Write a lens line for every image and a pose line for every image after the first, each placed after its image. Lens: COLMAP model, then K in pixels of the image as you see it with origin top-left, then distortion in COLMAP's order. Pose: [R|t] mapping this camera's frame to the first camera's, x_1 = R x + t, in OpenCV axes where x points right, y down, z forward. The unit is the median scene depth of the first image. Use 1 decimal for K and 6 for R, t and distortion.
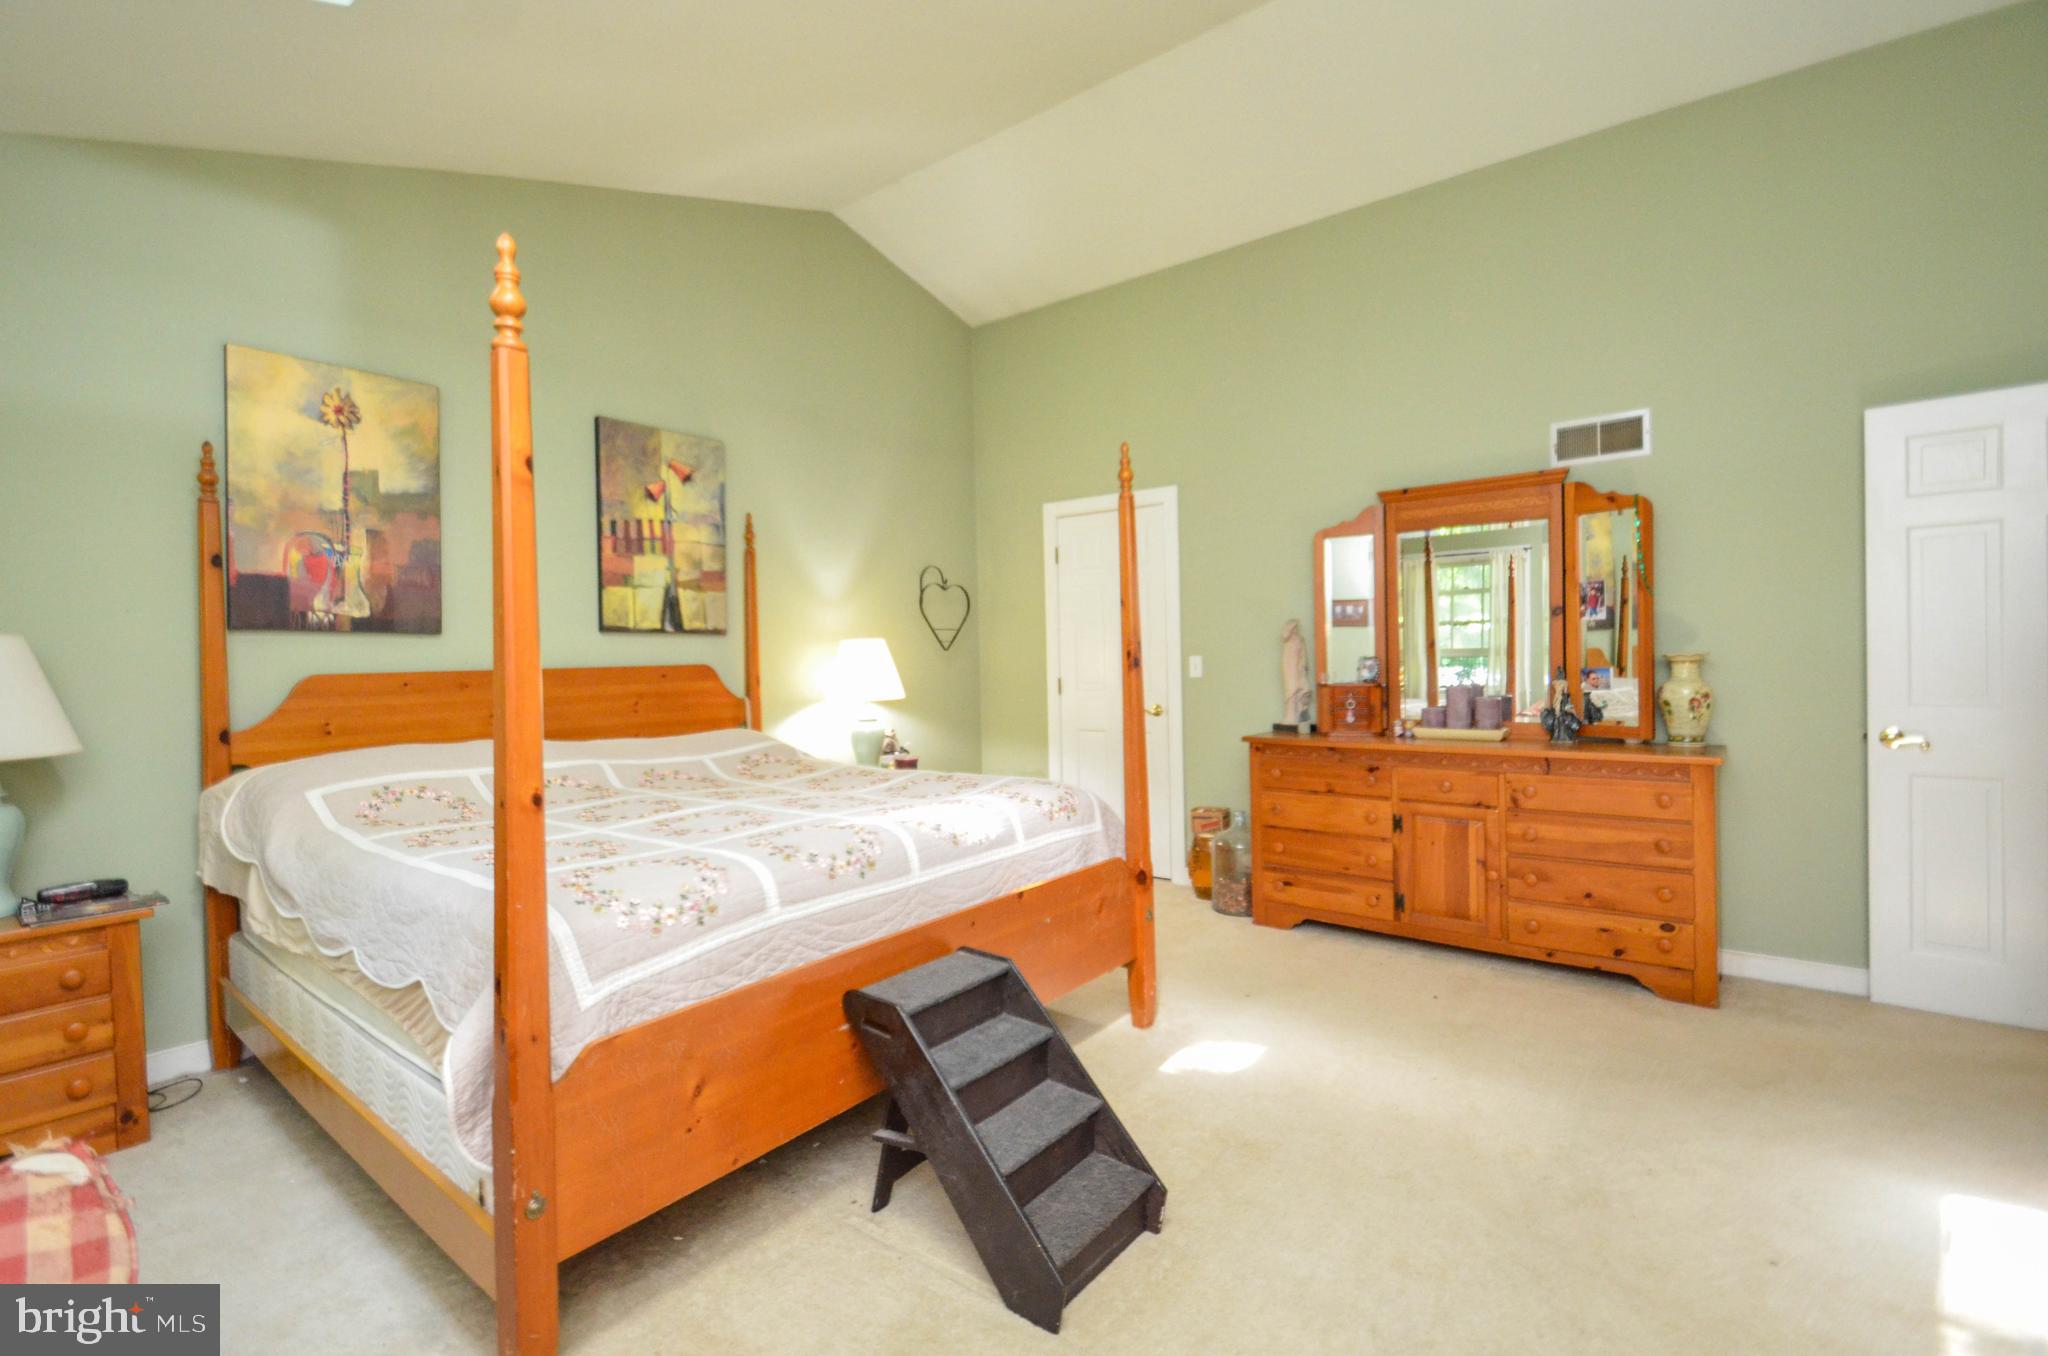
lens RADIAL K [[932.4, 0, 1007.9], [0, 932.4, 664.8], [0, 0, 1]] dist [0.028869, -0.018463]
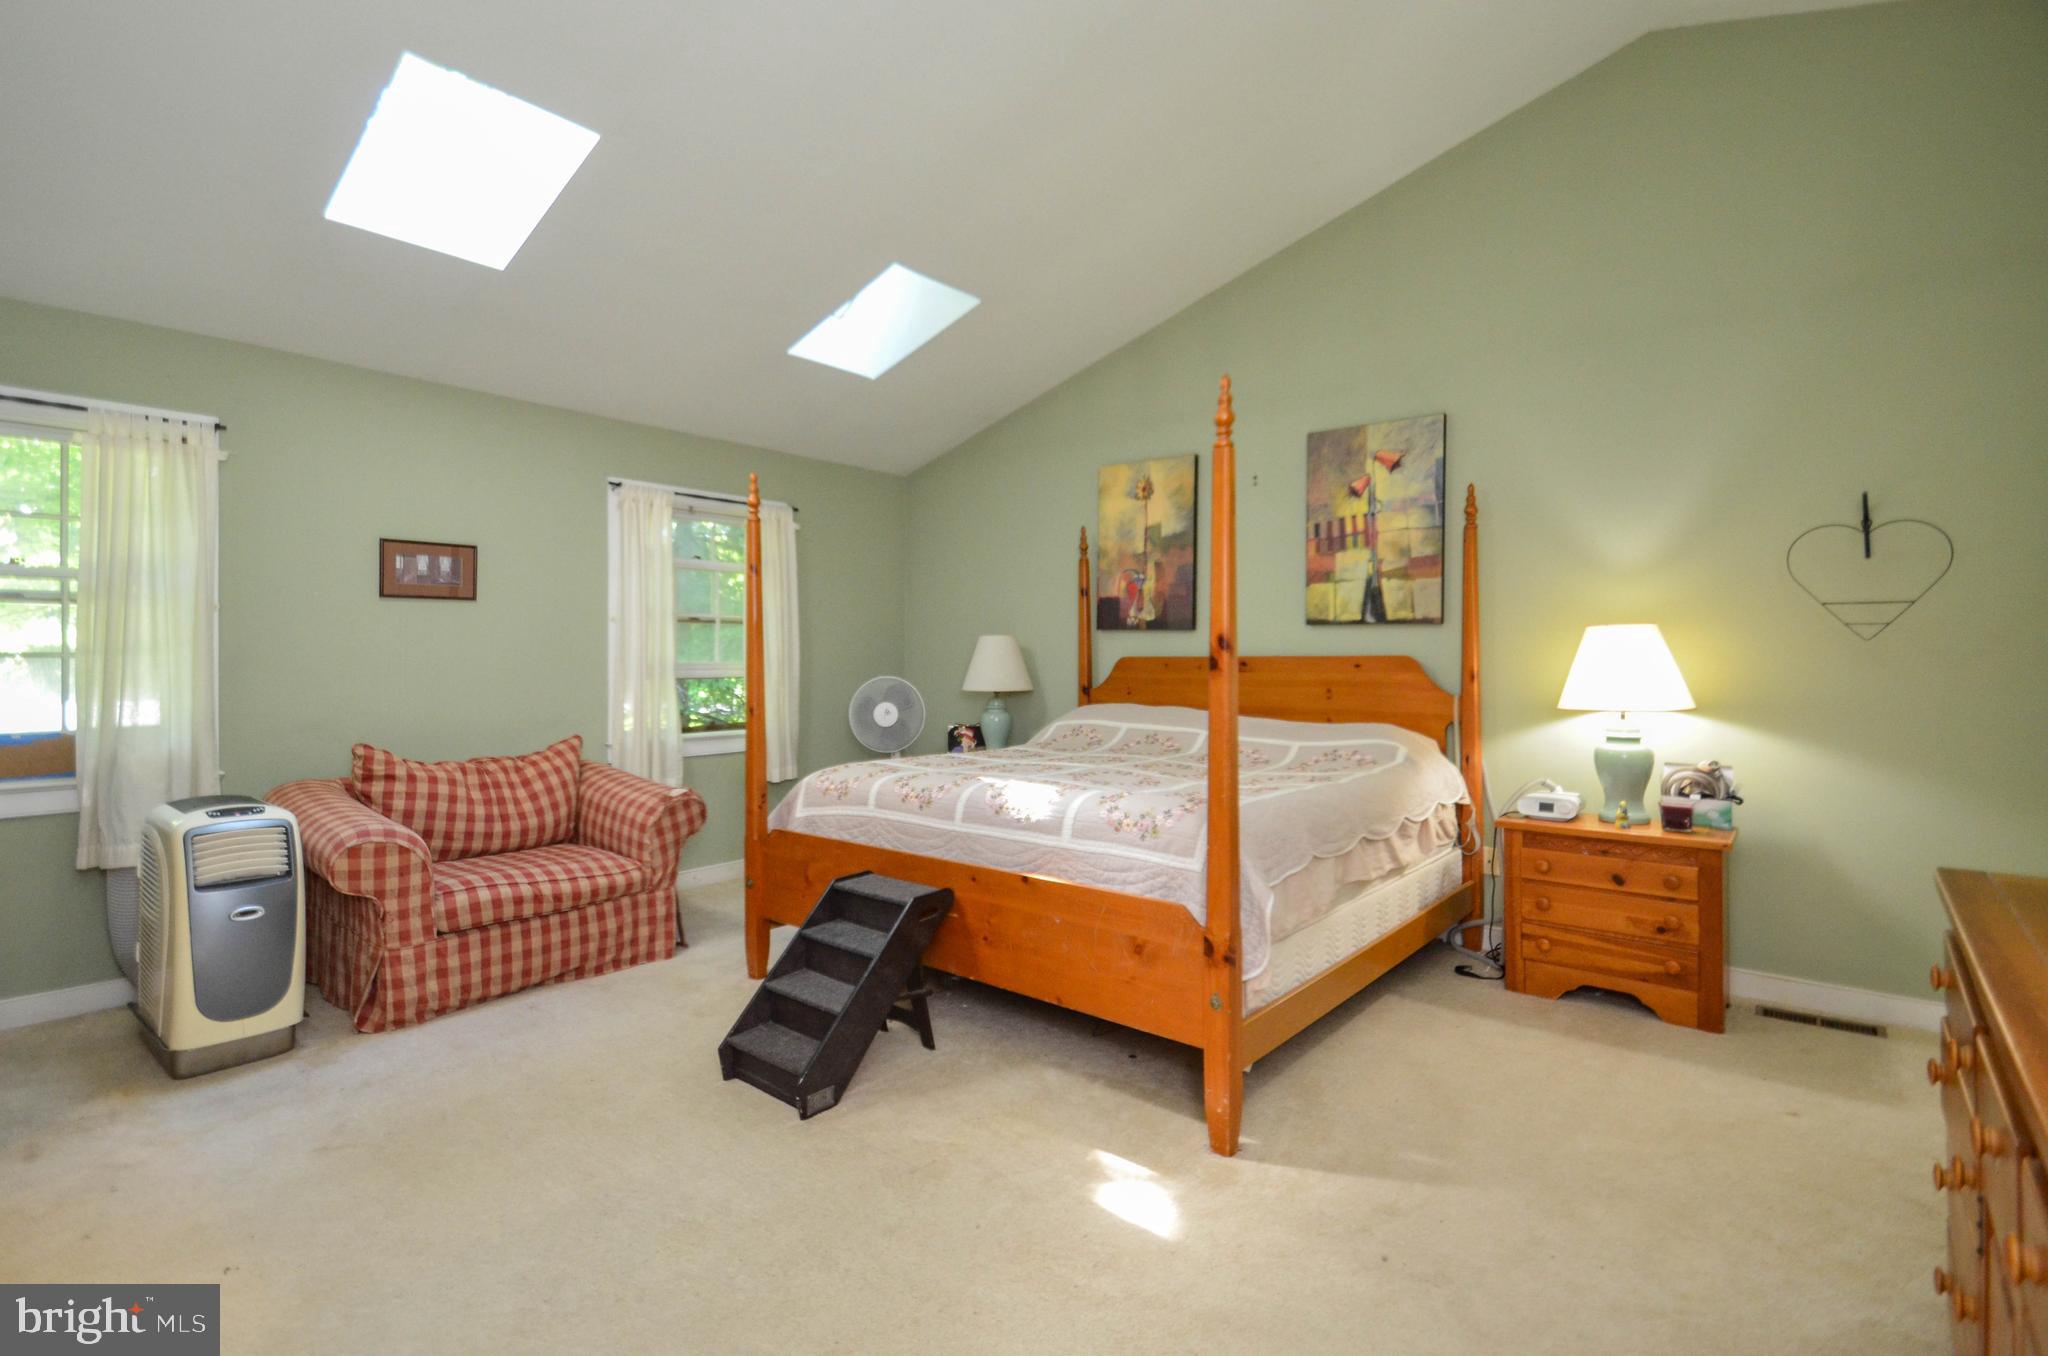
lens RADIAL K [[932.4, 0, 1007.9], [0, 932.4, 664.8], [0, 0, 1]] dist [0.028869, -0.018463]
pose [[-0.037483, 0.030257, -0.998839, 0.693935], [-0.008441, 0.999496, 0.030594, -0.017888], [0.999262, 0.009578, -0.037208, 0.667363]]
